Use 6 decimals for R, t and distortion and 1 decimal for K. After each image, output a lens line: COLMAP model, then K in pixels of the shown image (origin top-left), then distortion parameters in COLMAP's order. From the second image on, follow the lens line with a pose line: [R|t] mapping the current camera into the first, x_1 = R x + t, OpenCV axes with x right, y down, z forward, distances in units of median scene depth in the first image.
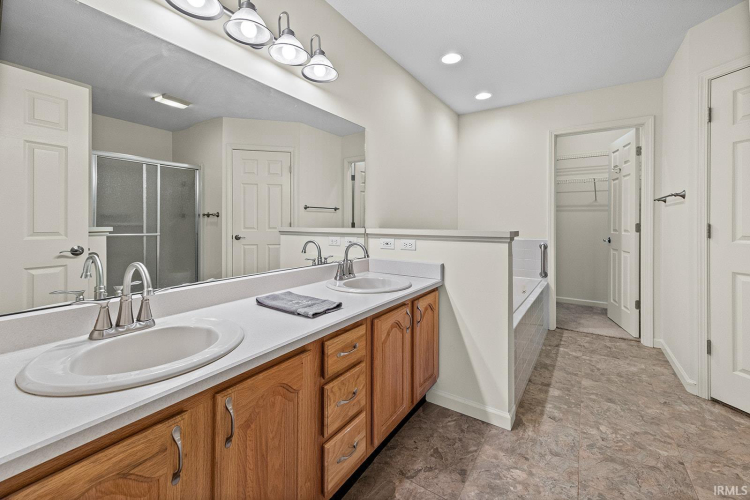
lens RADIAL K [[307.2, 0, 372.7], [0, 307.2, 222.5], [0, 0, 1]] dist [0.001740, 0.000878]
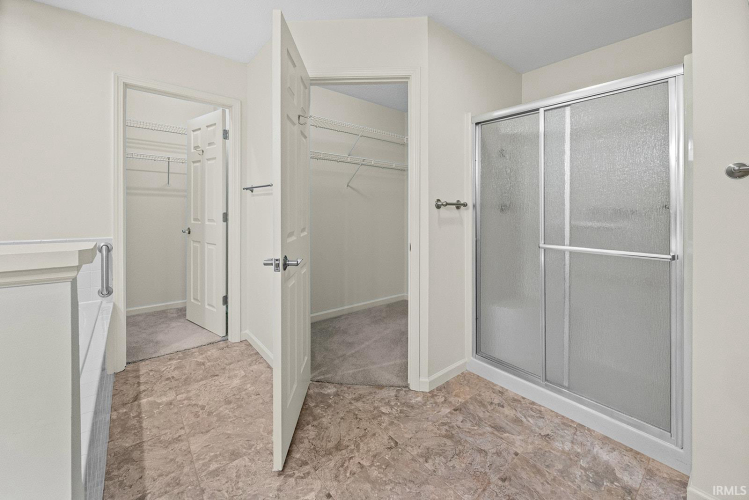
lens RADIAL K [[306.8, 0, 377.9], [0, 306.8, 205.9], [0, 0, 1]] dist [0.001740, 0.000878]
pose [[0.274882, -0.001791, 0.961476, 0.094773], [-0.001513, 0.999996, 0.002296, -0.018604], [-0.961477, -0.002086, 0.274879, 0.290187]]
